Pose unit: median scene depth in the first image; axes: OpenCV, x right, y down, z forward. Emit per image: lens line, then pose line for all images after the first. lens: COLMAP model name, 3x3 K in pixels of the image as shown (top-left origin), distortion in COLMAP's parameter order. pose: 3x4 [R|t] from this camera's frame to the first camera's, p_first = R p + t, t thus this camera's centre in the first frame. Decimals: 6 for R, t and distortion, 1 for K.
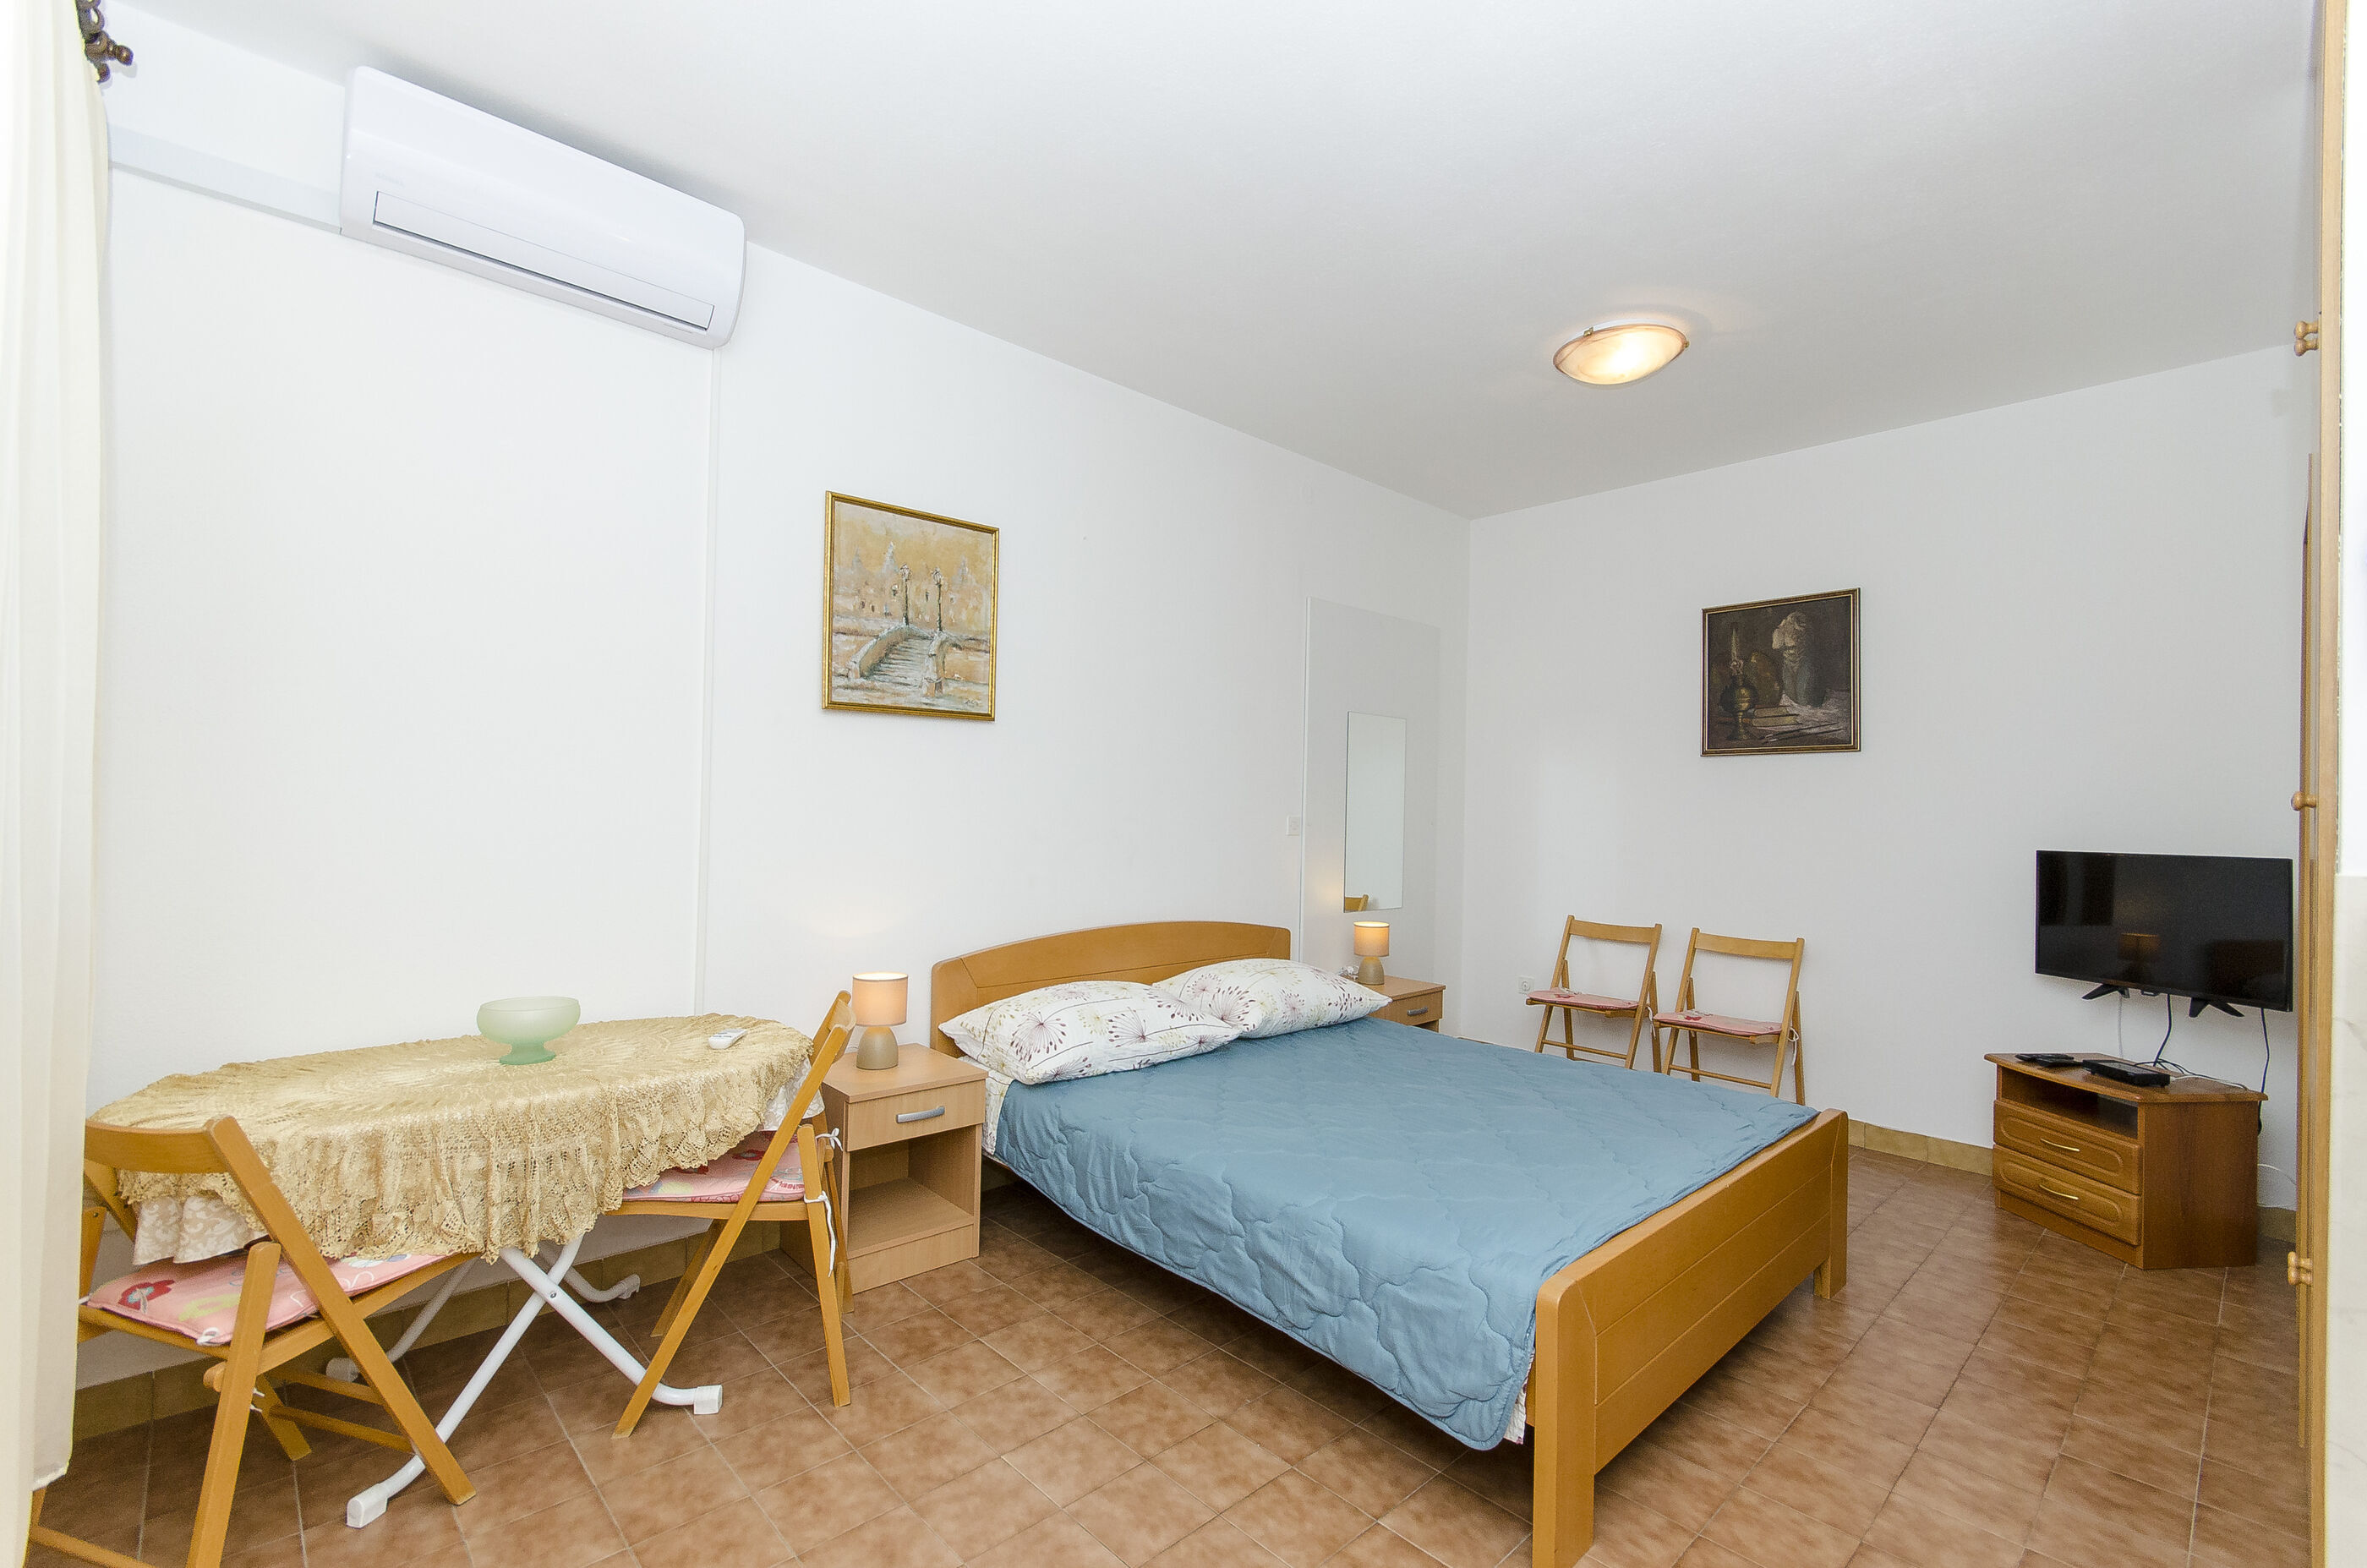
lens RADIAL K [[1038.6, 0, 1182.0], [0, 1038.6, 803.8], [0, 0, 1]] dist [0.006759, -0.003856]
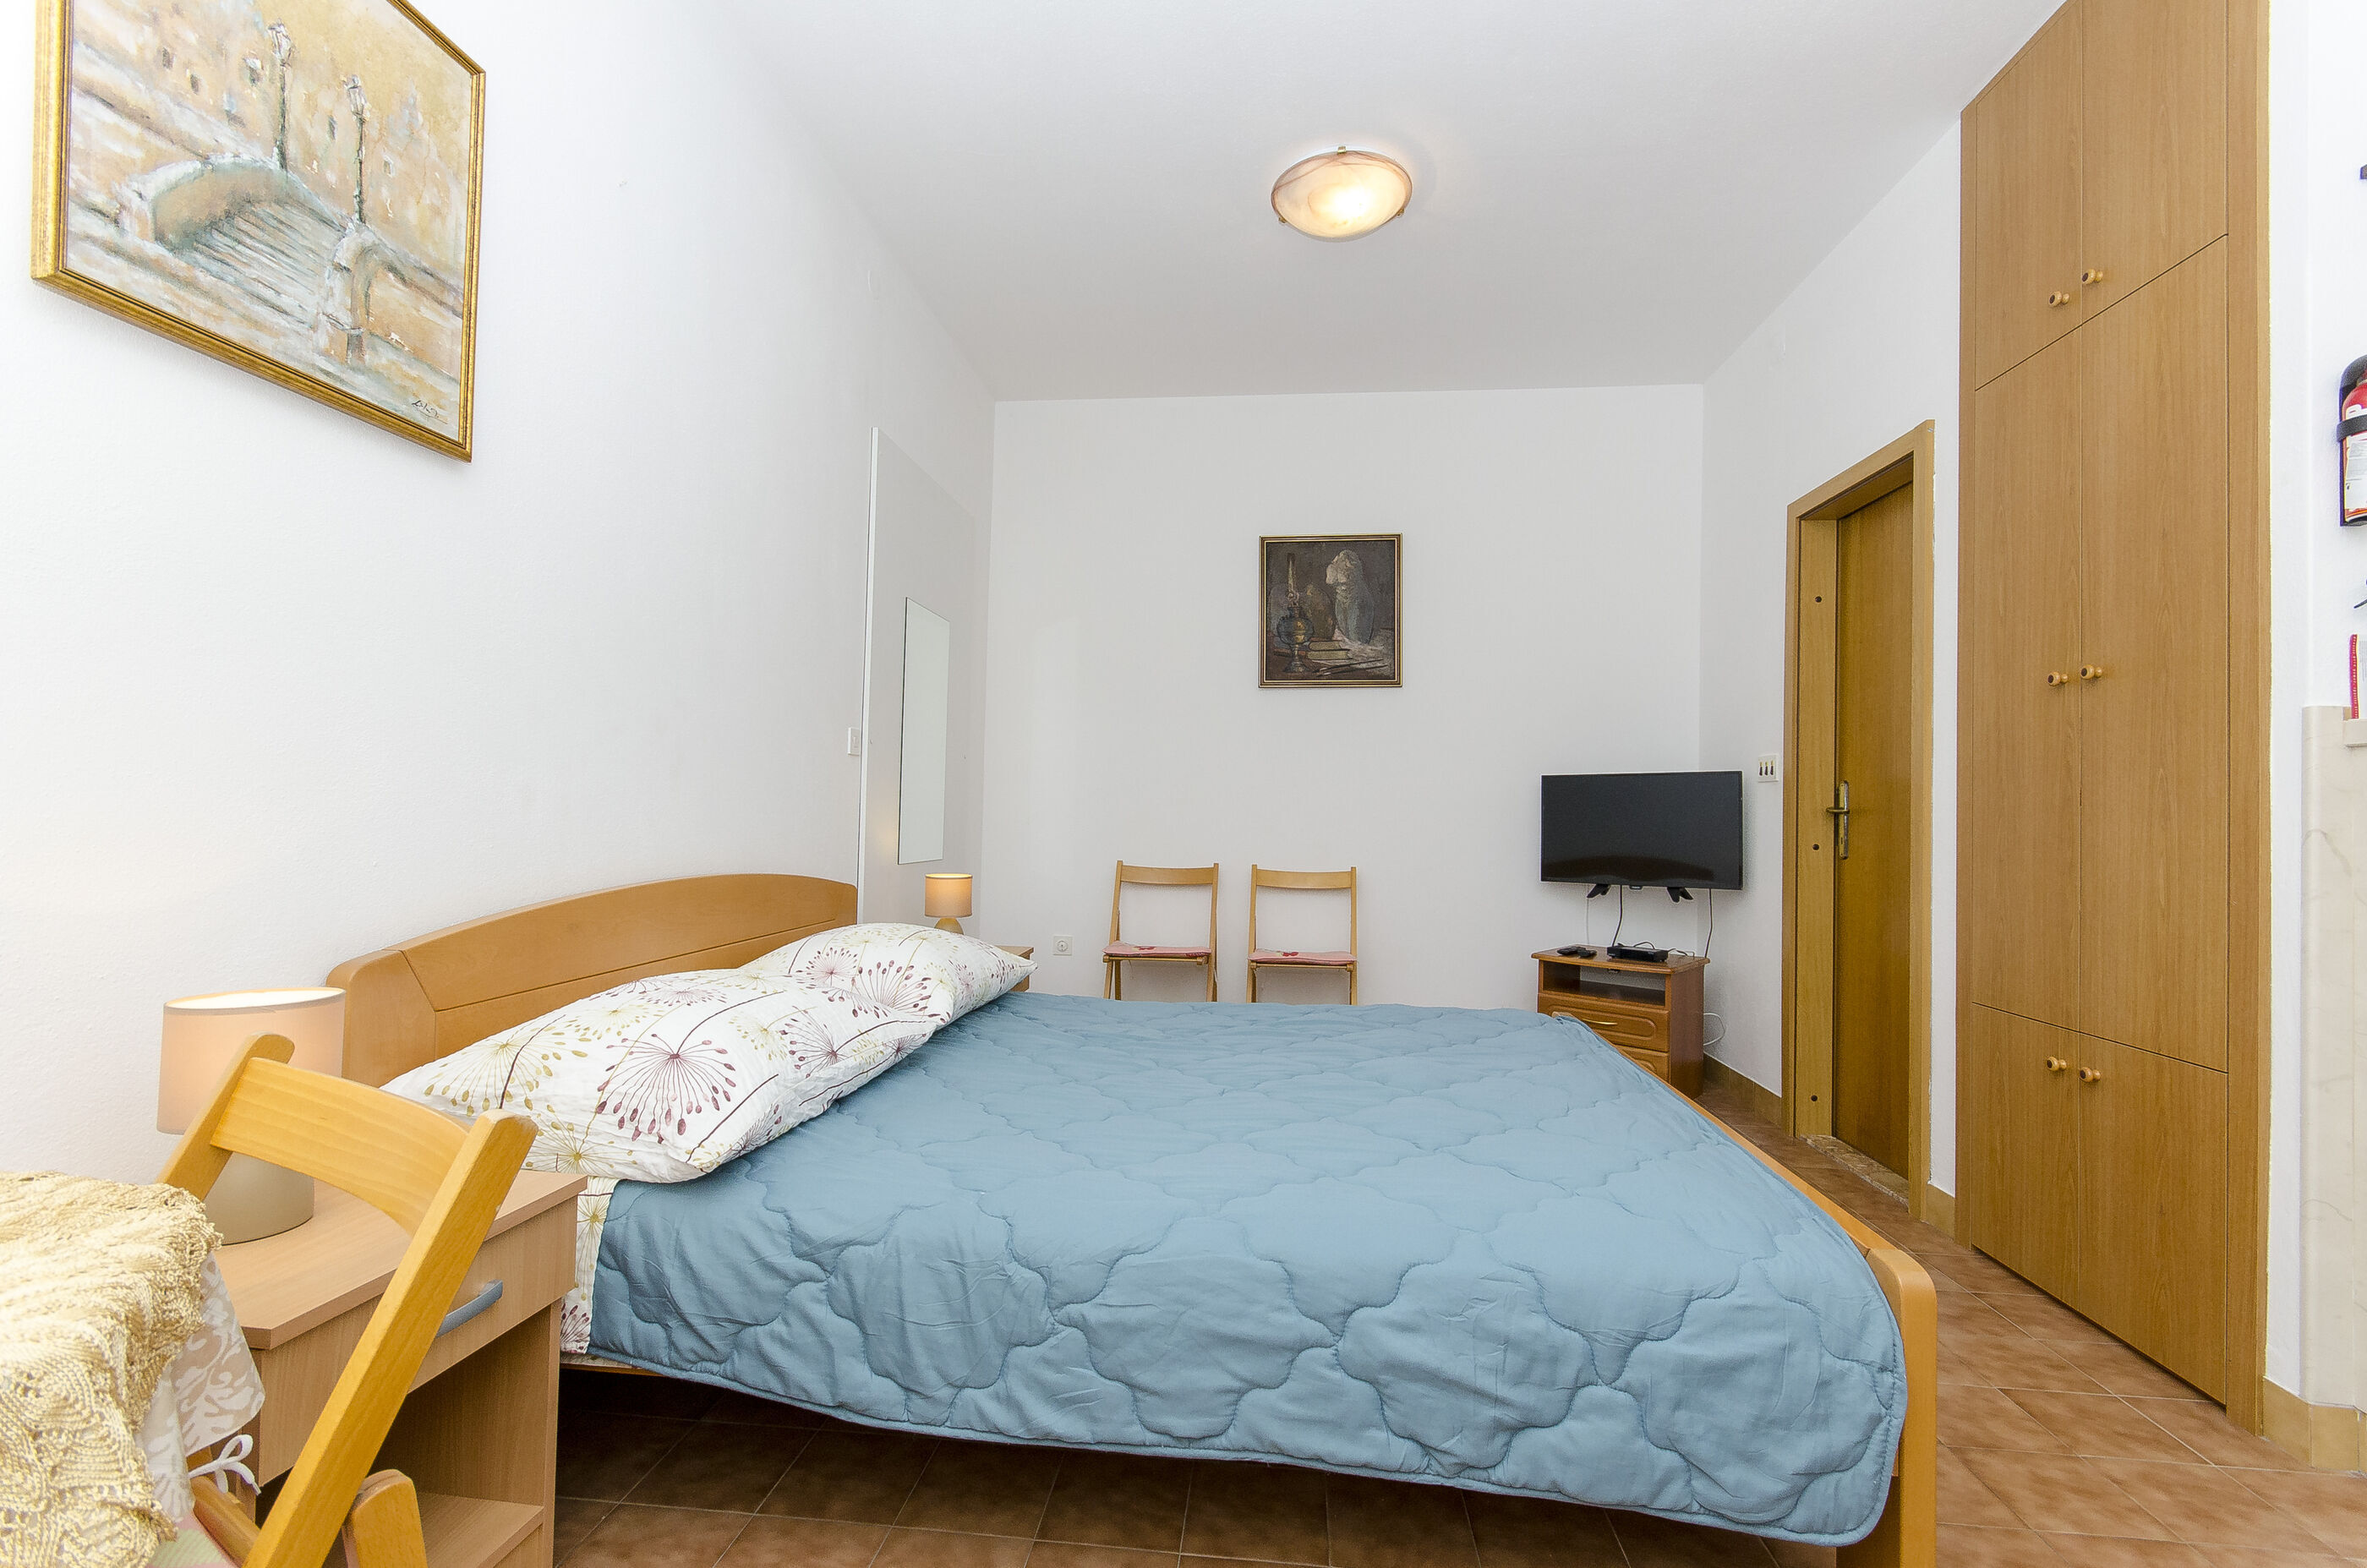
lens RADIAL K [[1038.6, 0, 1191.9], [0, 1038.6, 794.3], [0, 0, 1]] dist [0.006759, -0.003856]
pose [[0.750710, 0.007350, 0.660591, -0.261842], [-0.006117, 0.999973, -0.004174, 0.081072], [-0.660604, -0.000908, 0.750734, 0.431437]]
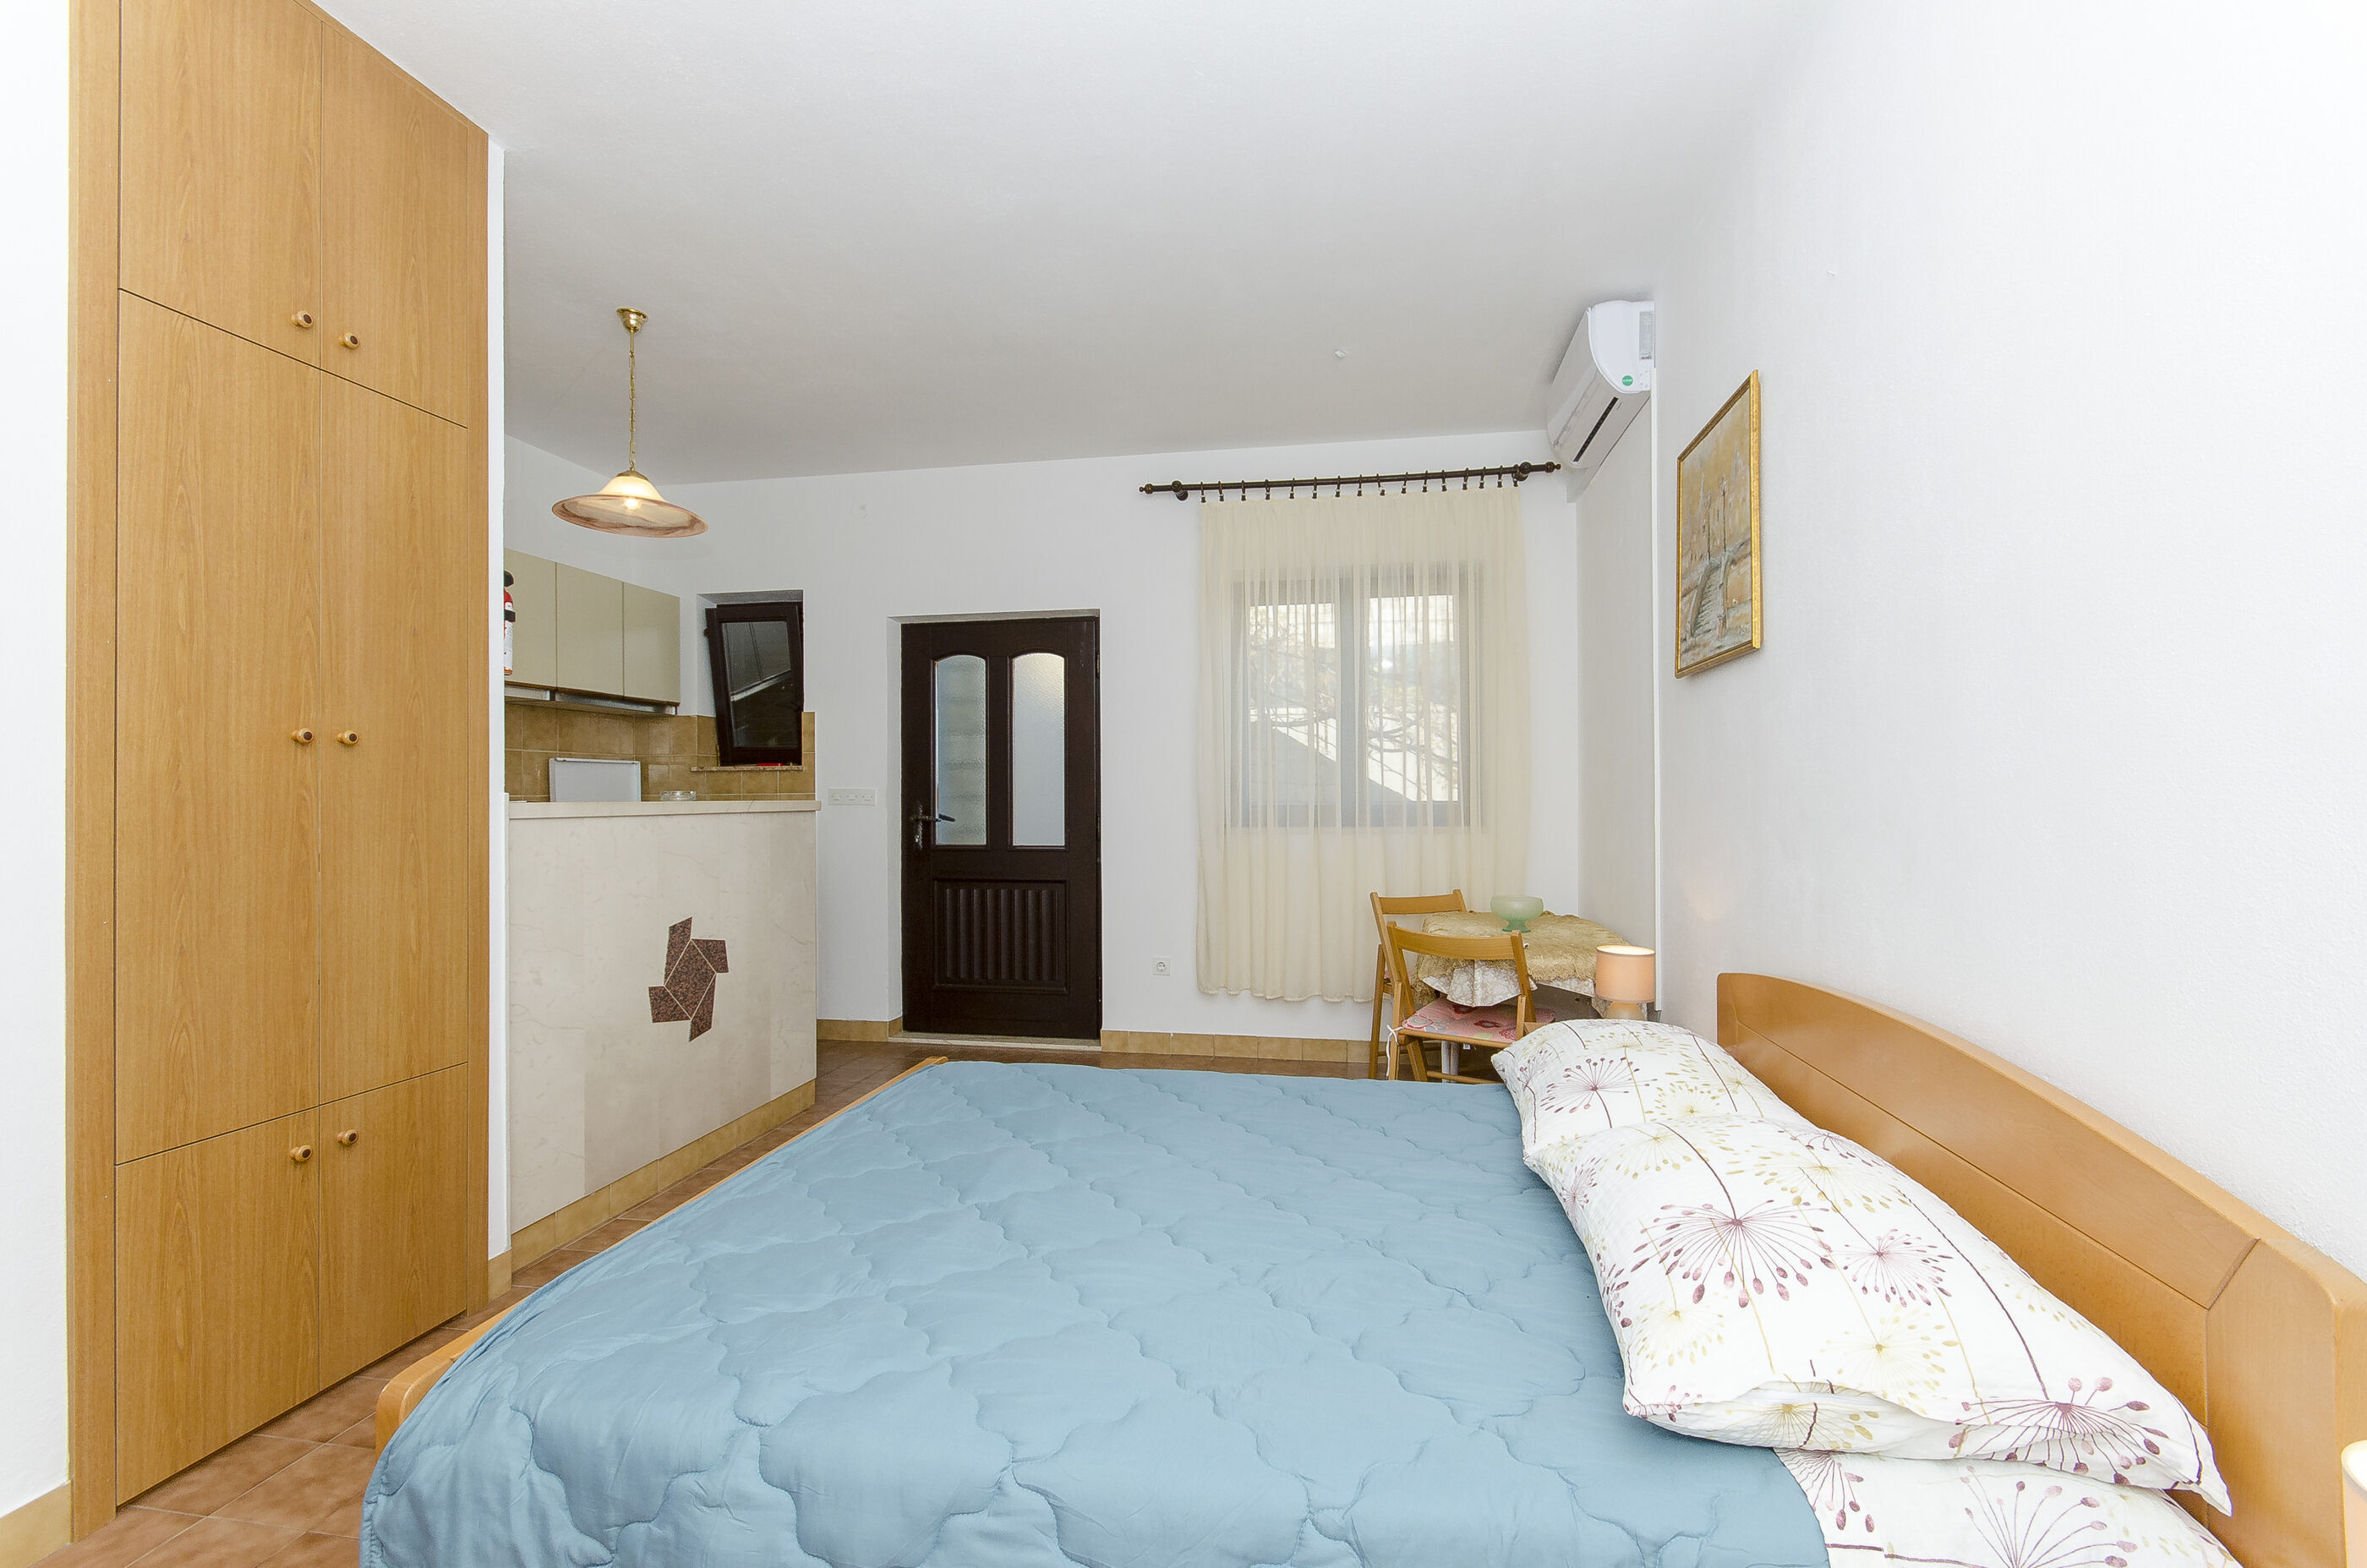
lens RADIAL K [[1038.6, 0, 1192.9], [0, 1038.6, 785.5], [0, 0, 1]] dist [0.006759, -0.003856]
pose [[-0.794611, -0.023304, -0.606671, 0.573943], [-0.013736, 0.999697, -0.020409, 0.034339], [0.606963, -0.007883, -0.794691, 1.400750]]
